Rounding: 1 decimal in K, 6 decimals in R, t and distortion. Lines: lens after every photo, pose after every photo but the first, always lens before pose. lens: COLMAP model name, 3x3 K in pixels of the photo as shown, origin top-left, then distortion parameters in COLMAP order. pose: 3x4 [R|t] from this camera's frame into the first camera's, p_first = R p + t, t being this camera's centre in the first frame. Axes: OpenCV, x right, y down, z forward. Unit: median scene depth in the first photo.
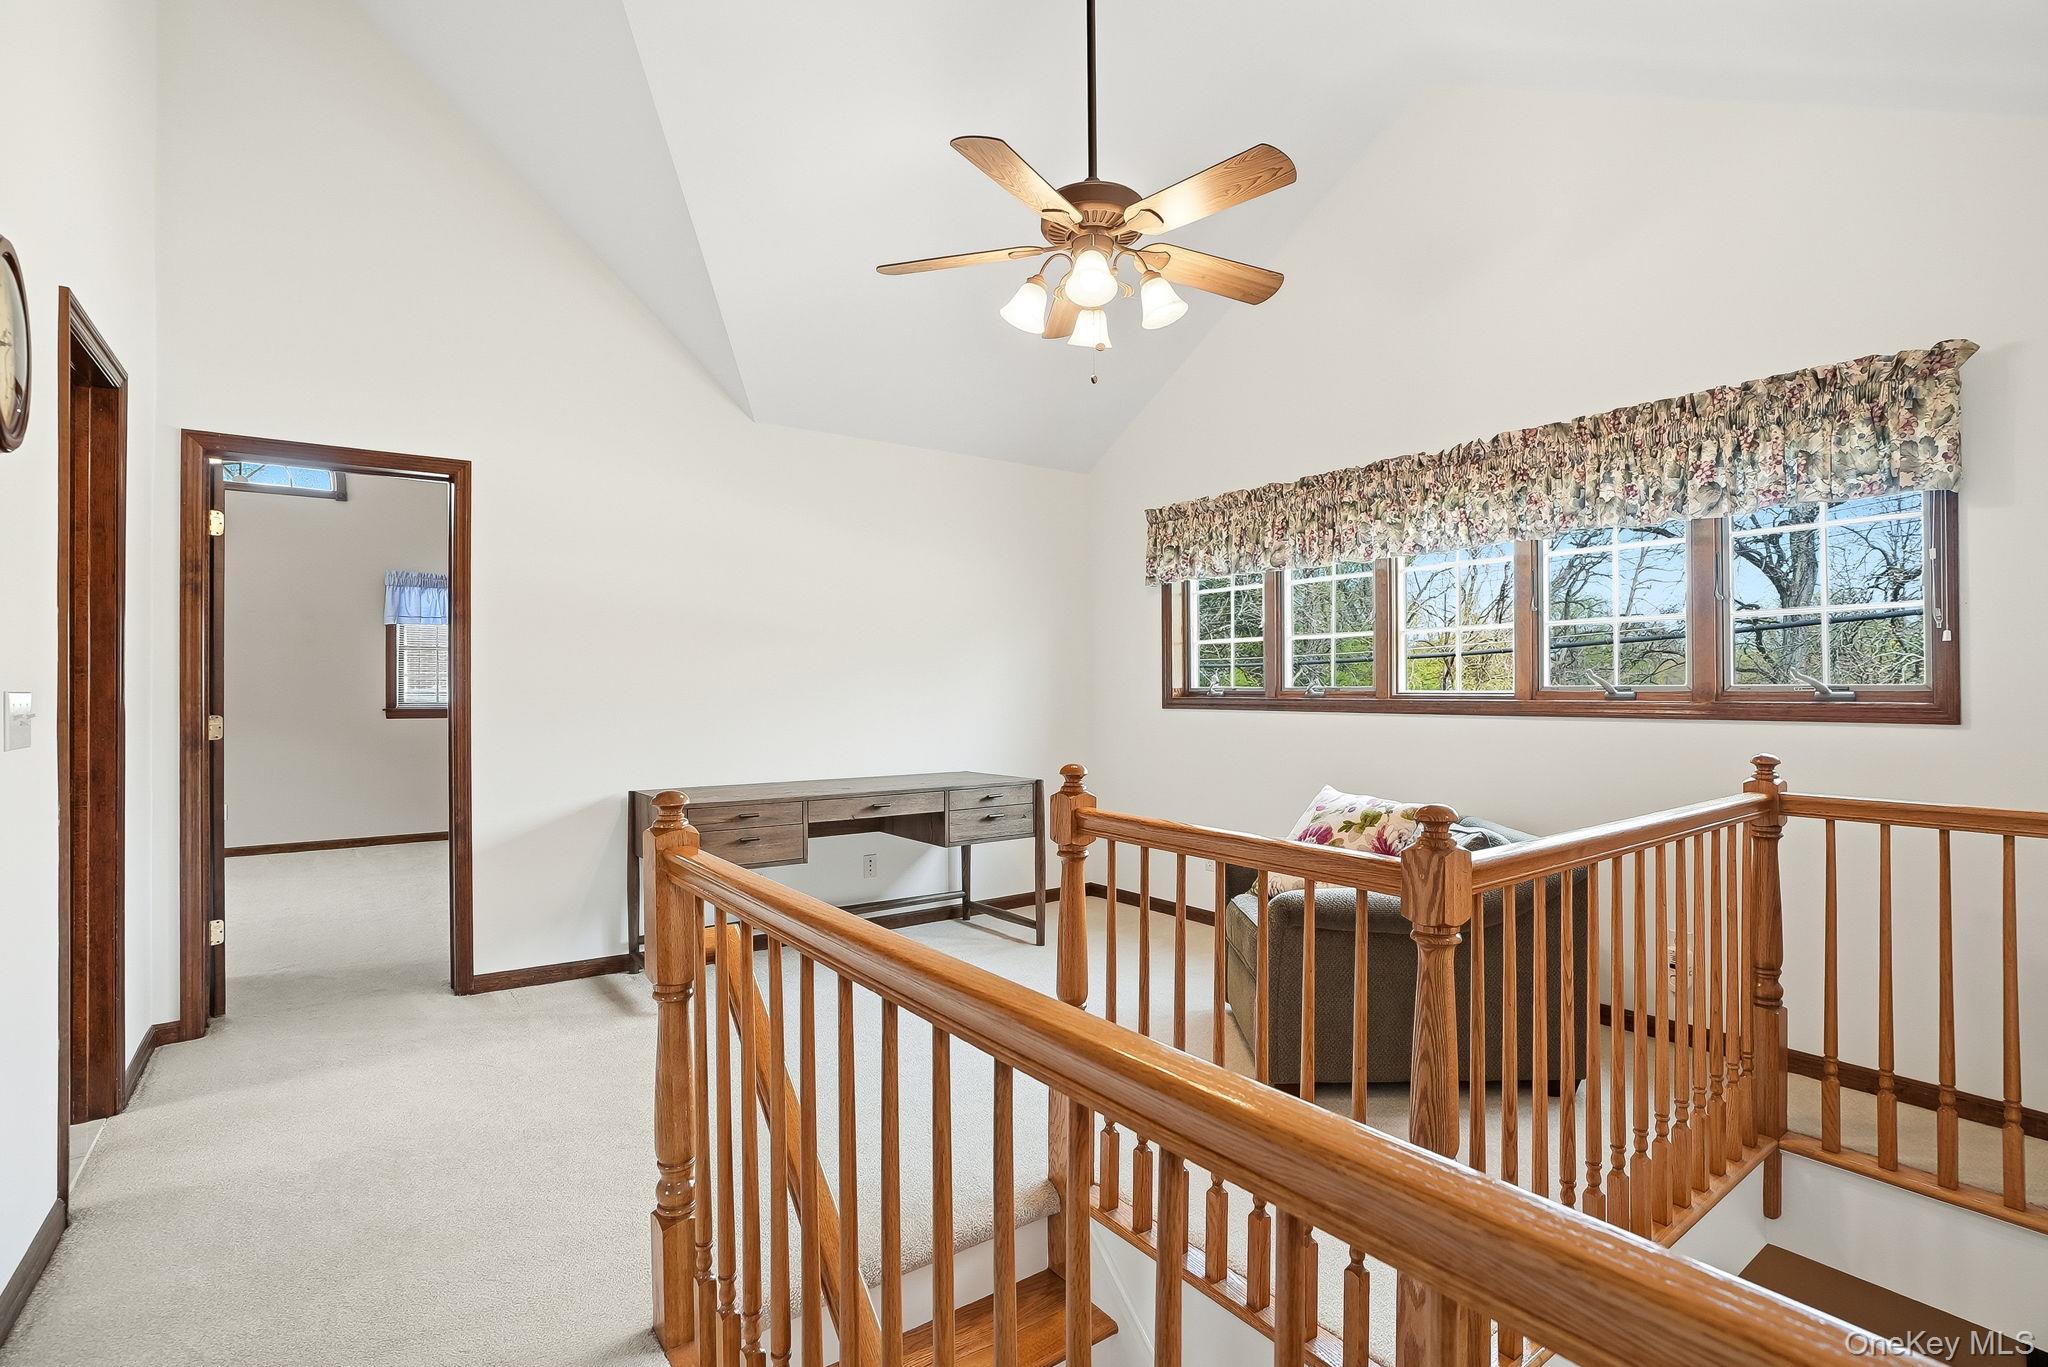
lens RADIAL K [[968.3, 0, 1024.0], [0, 968.3, 683.5], [0, 0, 1]] dist [-0.029936, 0.000679]
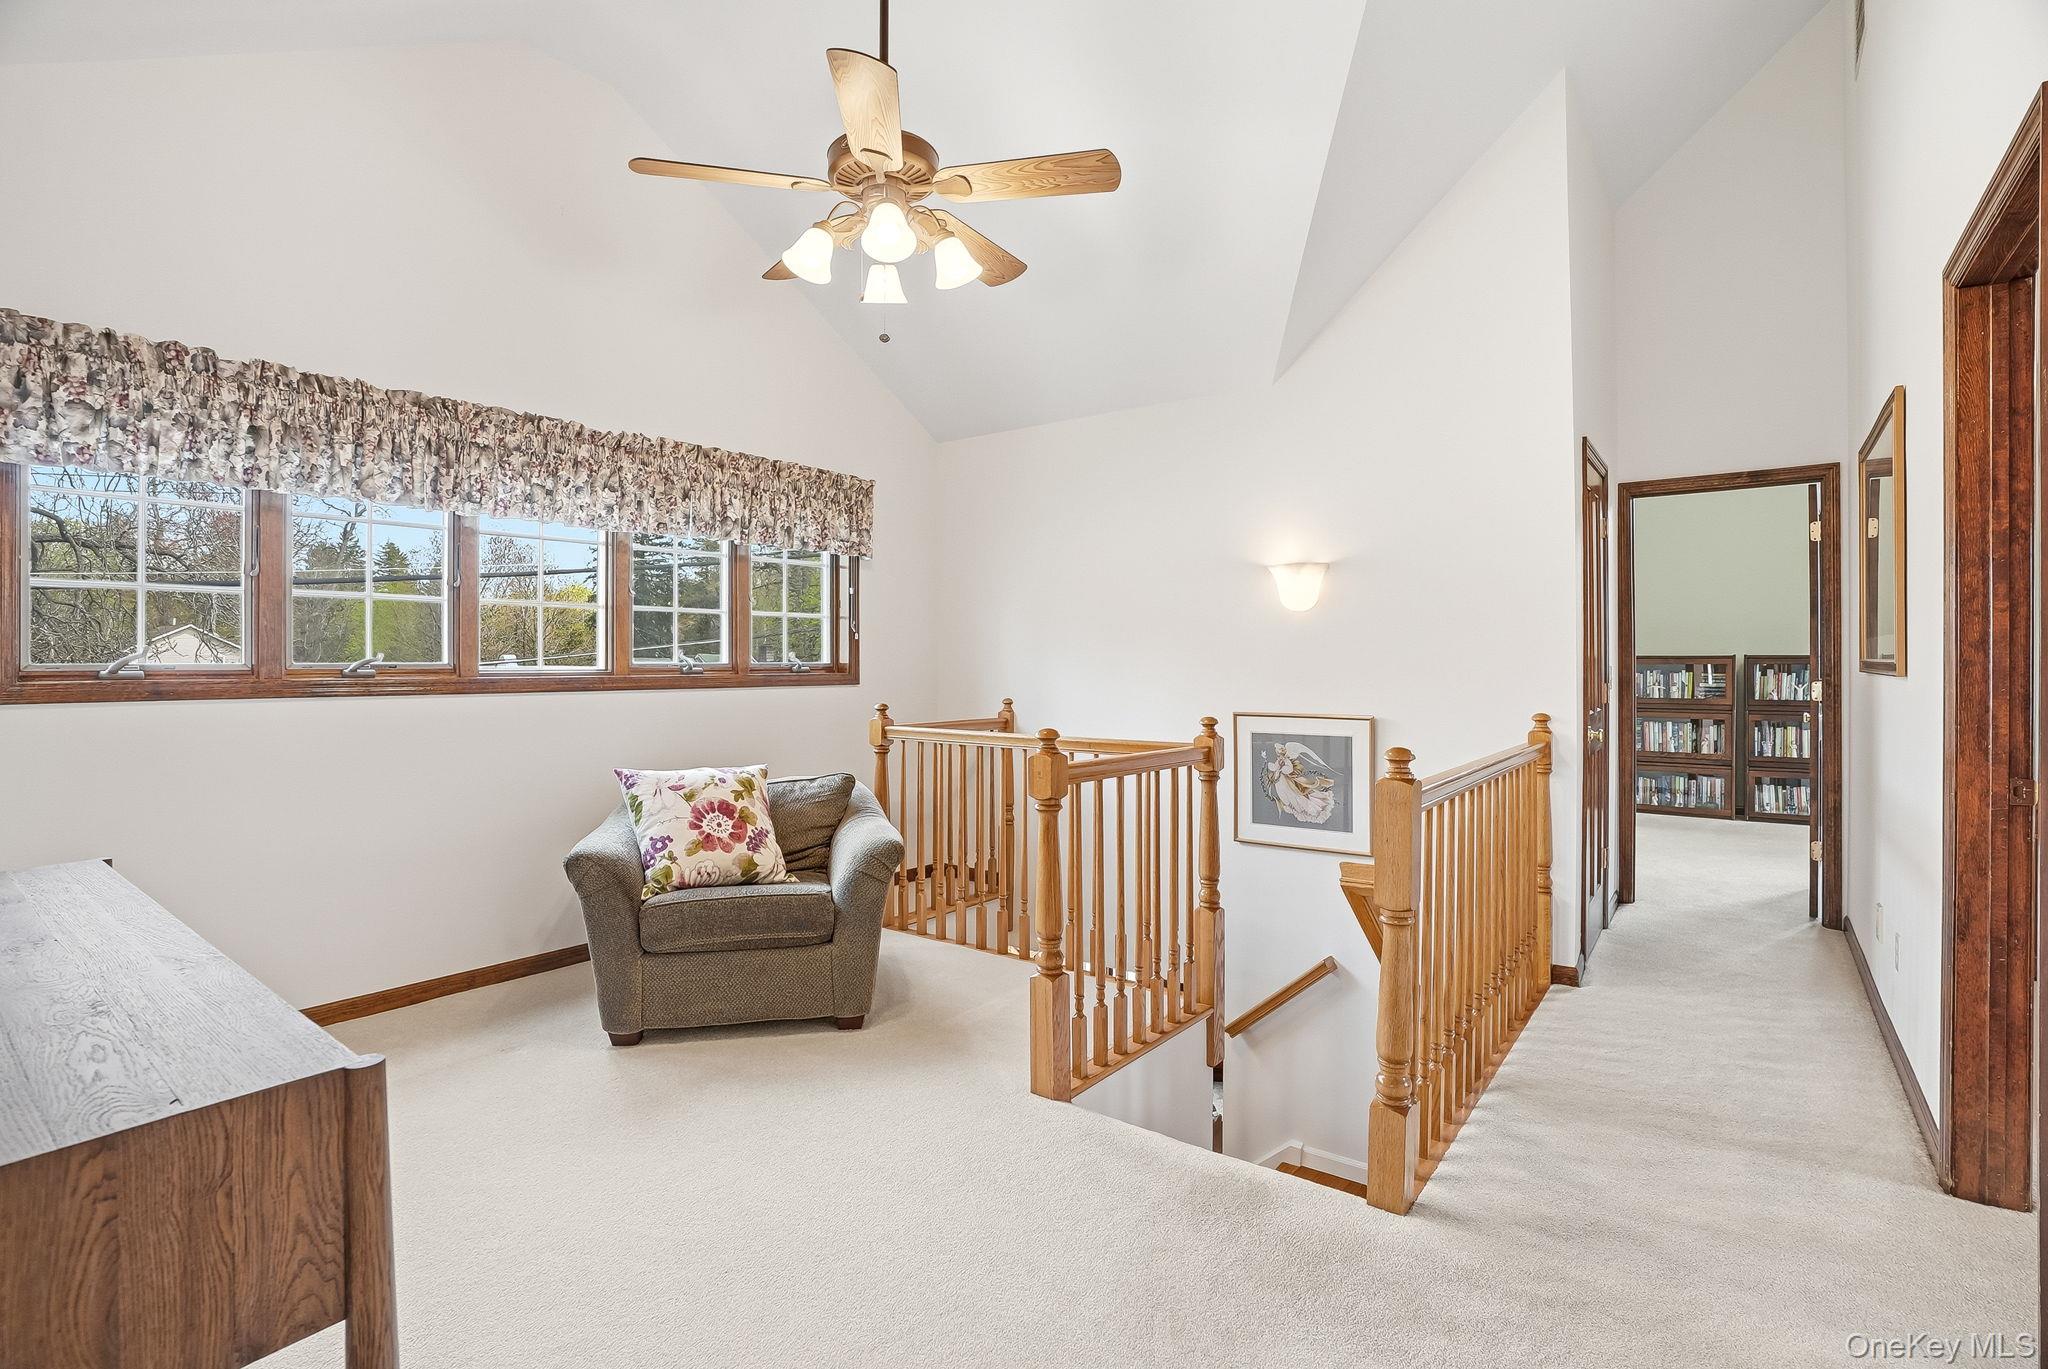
lens RADIAL K [[968.3, 0, 1024.0], [0, 968.3, 684.5], [0, 0, 1]] dist [-0.029936, 0.000679]
pose [[-0.271994, -0.021611, 0.962056, -0.662484], [-0.006934, 0.999766, 0.020497, 0.001788], [-0.962274, -0.001095, -0.272080, 0.845363]]
